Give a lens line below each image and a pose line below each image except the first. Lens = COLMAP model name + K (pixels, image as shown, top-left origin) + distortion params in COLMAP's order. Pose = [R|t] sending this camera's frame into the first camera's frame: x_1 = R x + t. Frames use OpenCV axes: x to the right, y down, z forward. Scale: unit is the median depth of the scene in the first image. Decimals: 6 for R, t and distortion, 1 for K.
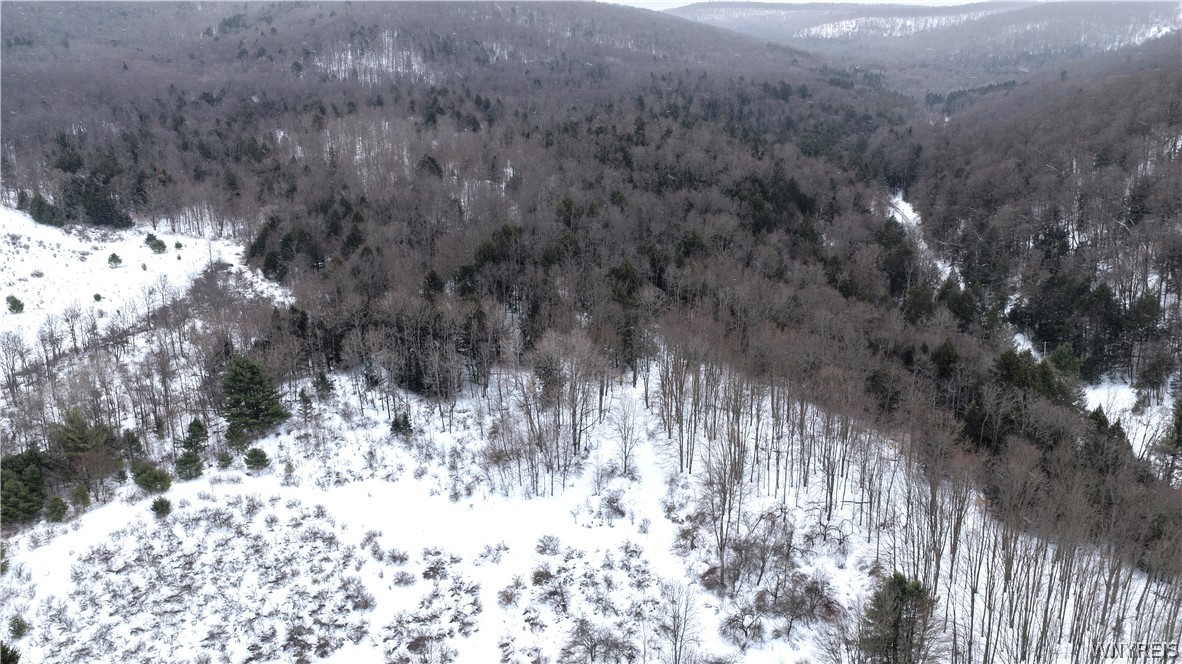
lens RADIAL K [[979.0, 0, 594.2], [0, 979.0, 339.1], [0, 0, 1]] dist [-0.015686, 0.043775]
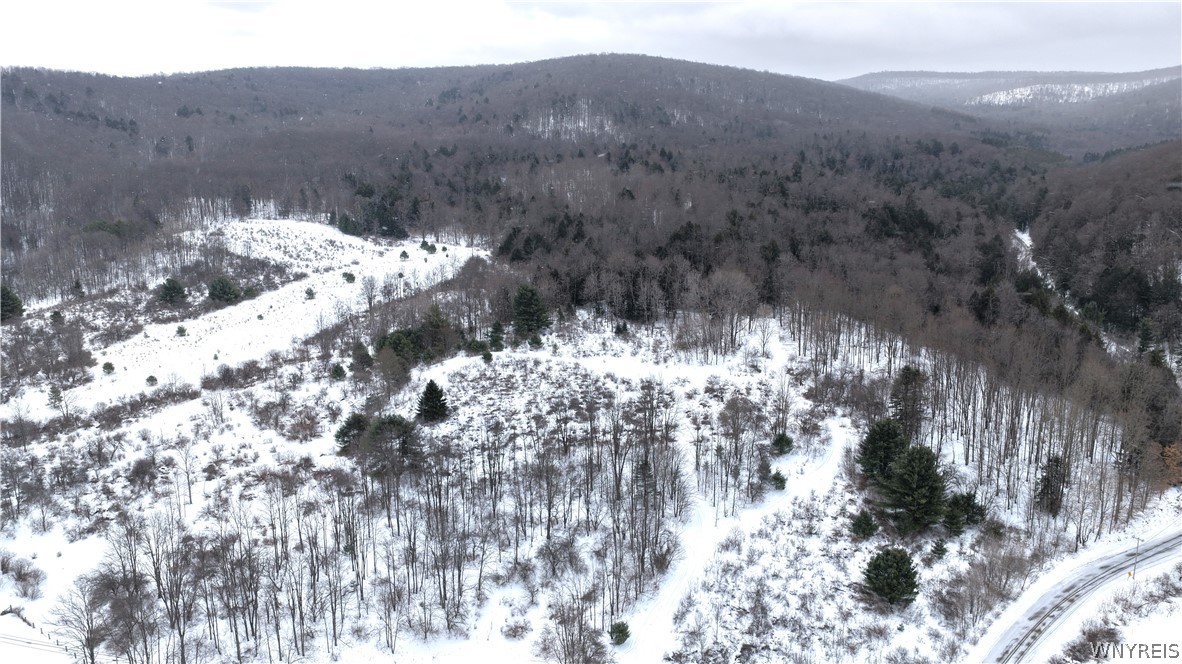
lens RADIAL K [[979.0, 0, 594.2], [0, 979.0, 339.1], [0, 0, 1]] dist [-0.015686, 0.043775]
pose [[0.985175, 0.031131, -0.168702, 0.009708], [-0.042701, 0.996946, -0.065391, 0.077910], [0.166151, 0.071625, 0.983496, -0.210134]]
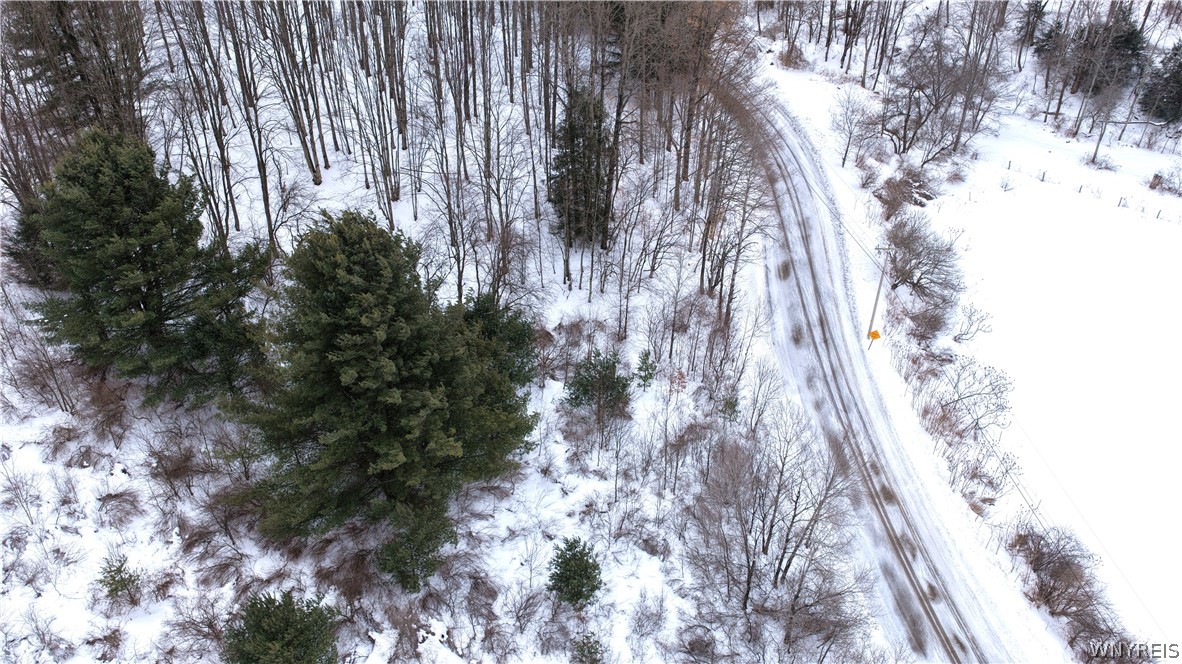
lens RADIAL K [[979.0, 0, 594.2], [0, 979.0, 339.1], [0, 0, 1]] dist [-0.015686, 0.043775]
pose [[0.706613, -0.400257, 0.583518, 0.029848], [0.192169, 0.902199, 0.386144, 0.069001], [-0.681006, -0.160720, 0.714423, 0.088519]]
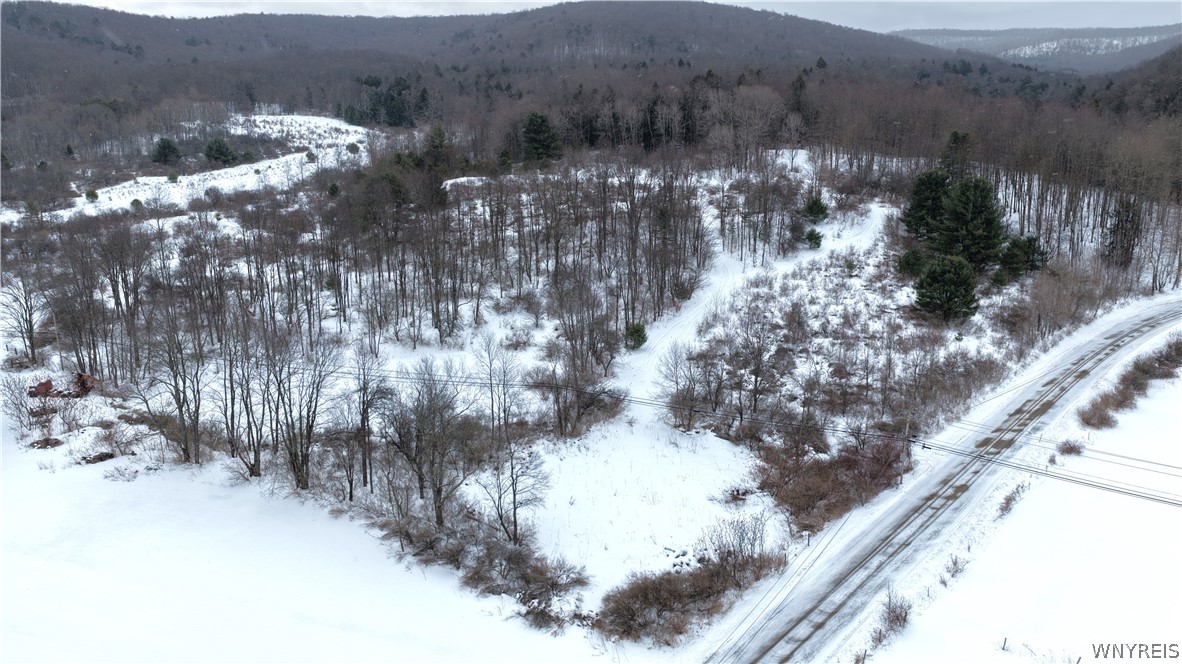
lens RADIAL K [[979.0, 0, 594.2], [0, 979.0, 339.1], [0, 0, 1]] dist [-0.015686, 0.043775]
pose [[0.982202, 0.035760, -0.184392, 0.006986], [-0.044367, 0.998100, -0.042762, 0.160065], [0.182513, 0.050182, 0.981922, -0.166389]]
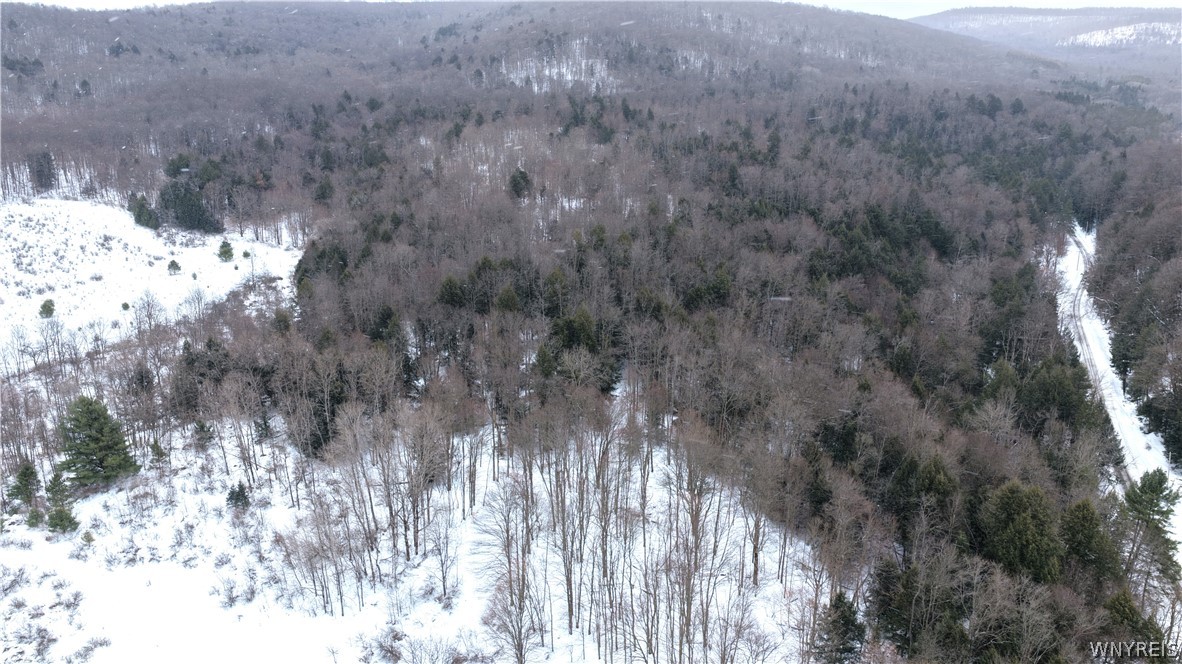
lens RADIAL K [[979.0, 0, 594.2], [0, 979.0, 339.1], [0, 0, 1]] dist [-0.015686, 0.043775]
pose [[0.968339, 0.071551, -0.239165, 0.109625], [-0.073650, 0.997284, 0.000159, -0.026182], [0.238527, 0.017460, 0.970979, 0.093266]]
